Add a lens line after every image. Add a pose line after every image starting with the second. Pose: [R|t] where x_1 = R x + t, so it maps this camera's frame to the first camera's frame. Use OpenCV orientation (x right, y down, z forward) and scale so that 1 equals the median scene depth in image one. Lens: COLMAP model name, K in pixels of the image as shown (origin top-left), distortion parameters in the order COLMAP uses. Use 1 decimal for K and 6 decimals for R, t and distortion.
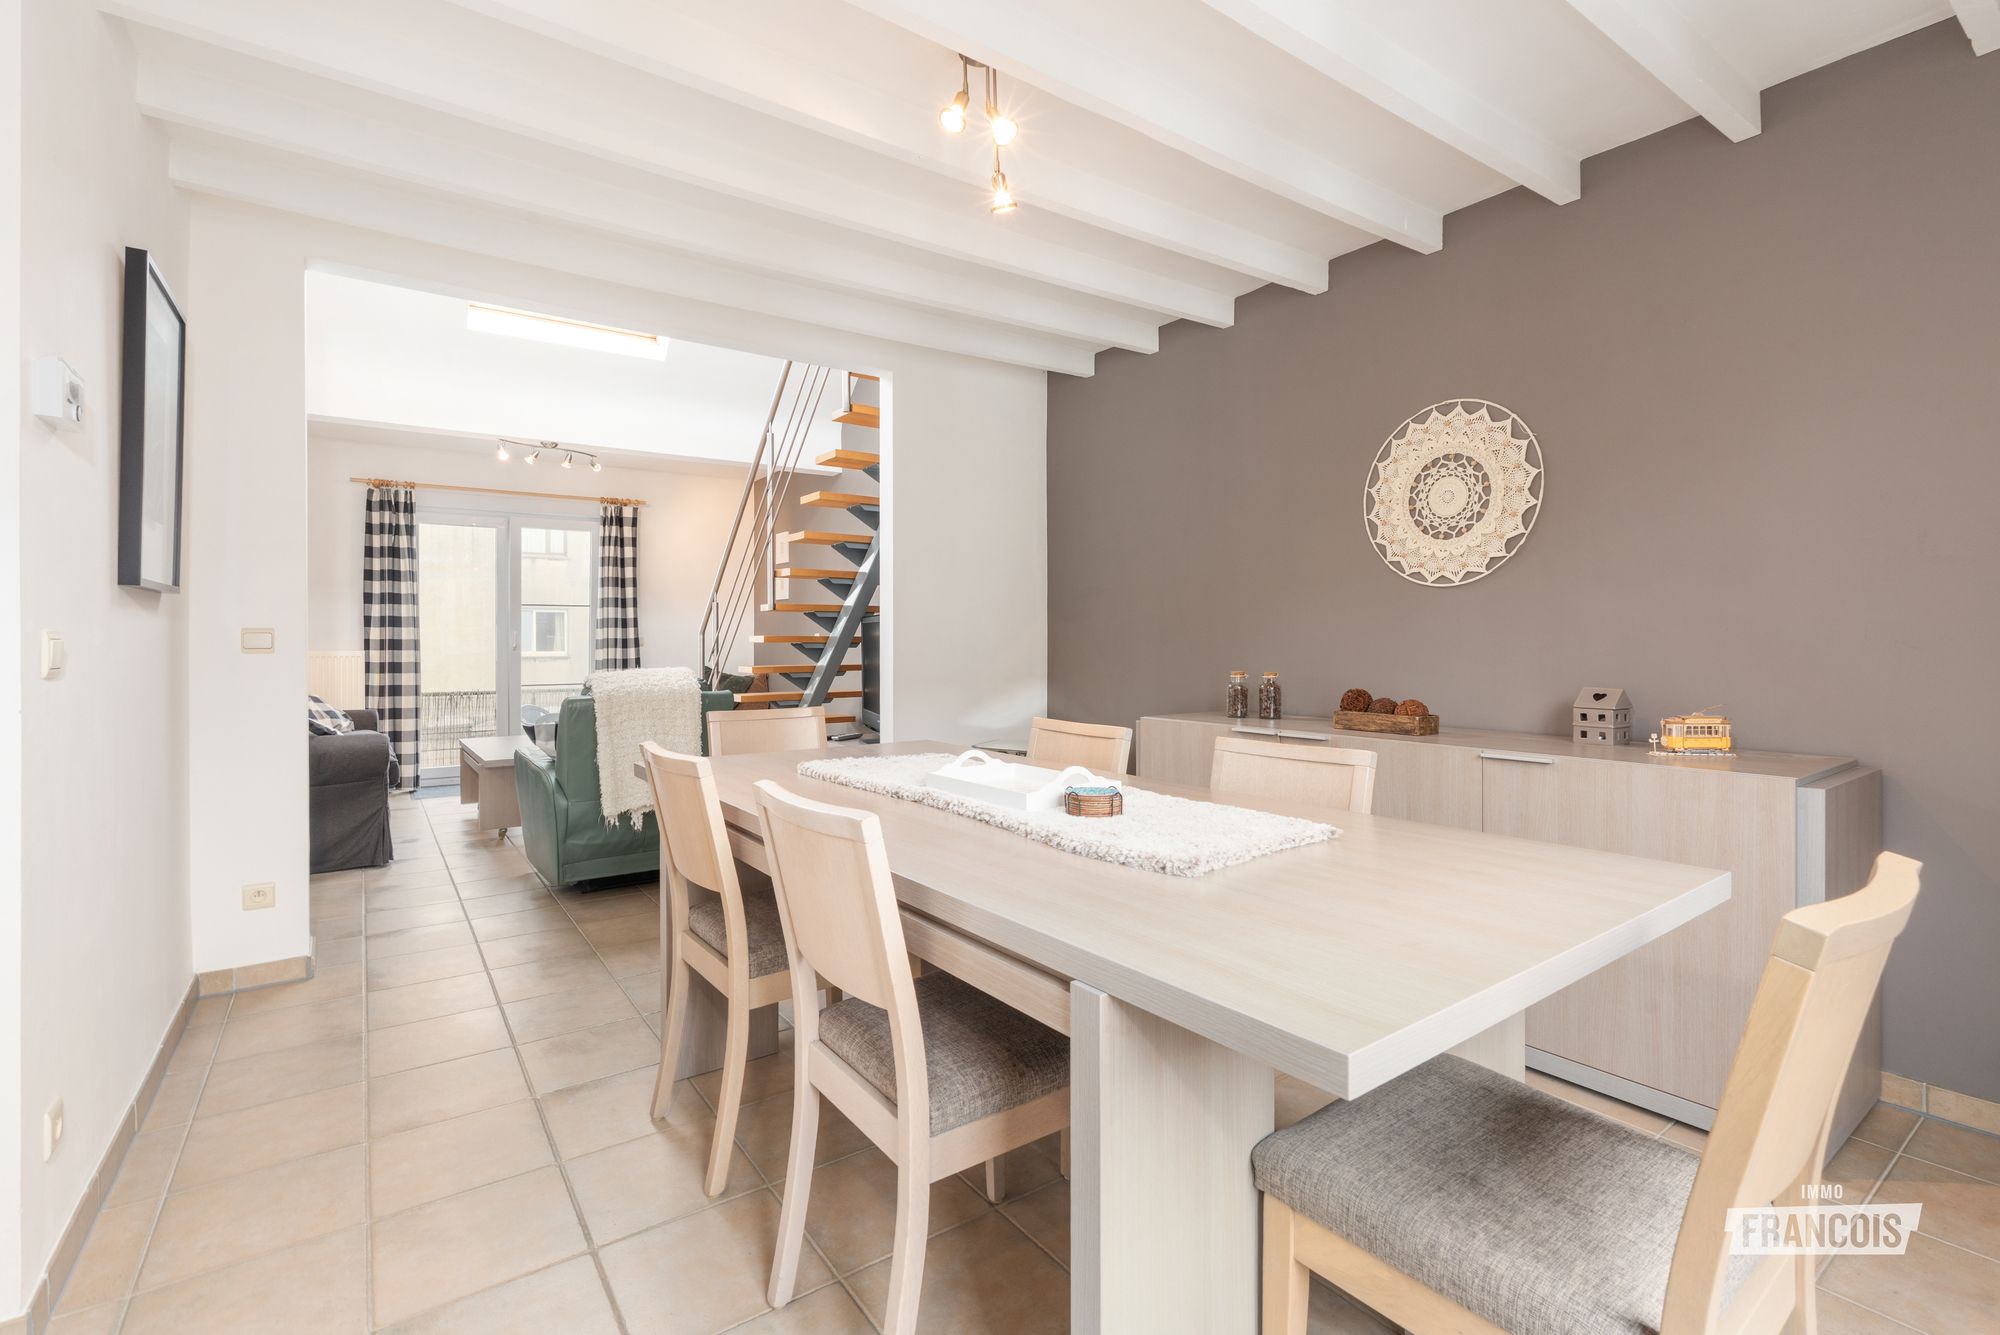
lens RADIAL K [[892.0, 0, 988.0], [0, 892.0, 631.3], [0, 0, 1]] dist [-0.003502, -0.000050]
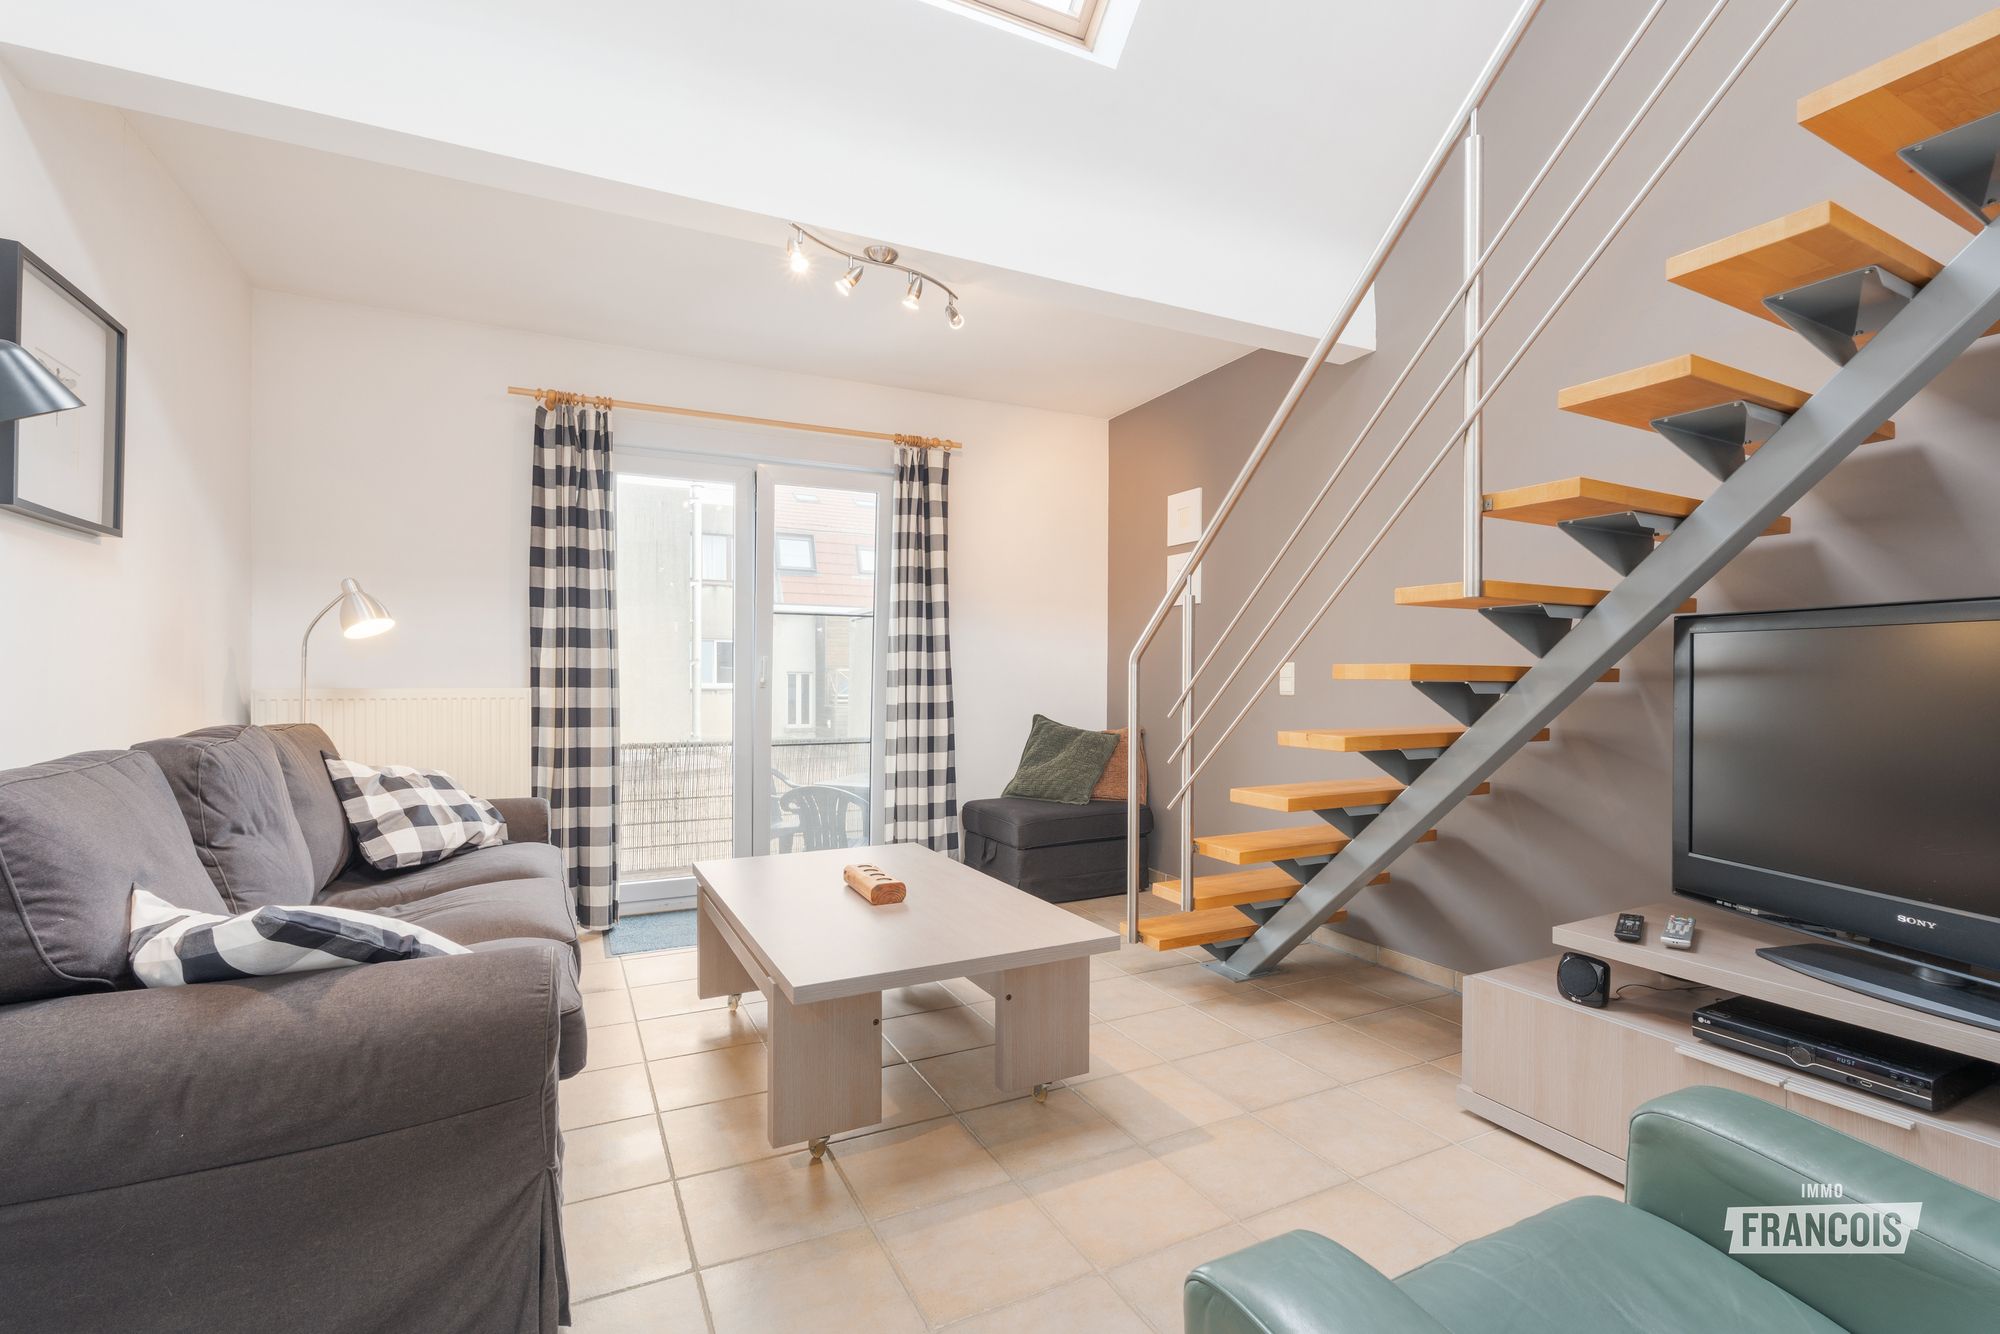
lens RADIAL K [[892.0, 0, 995.8], [0, 892.0, 668.1], [0, 0, 1]] dist [-0.003502, -0.000050]
pose [[0.988395, 0.004438, -0.151843, -0.310981], [-0.003953, 0.999986, 0.003492, 0.005822], [0.151857, -0.002851, 0.988398, 0.469031]]
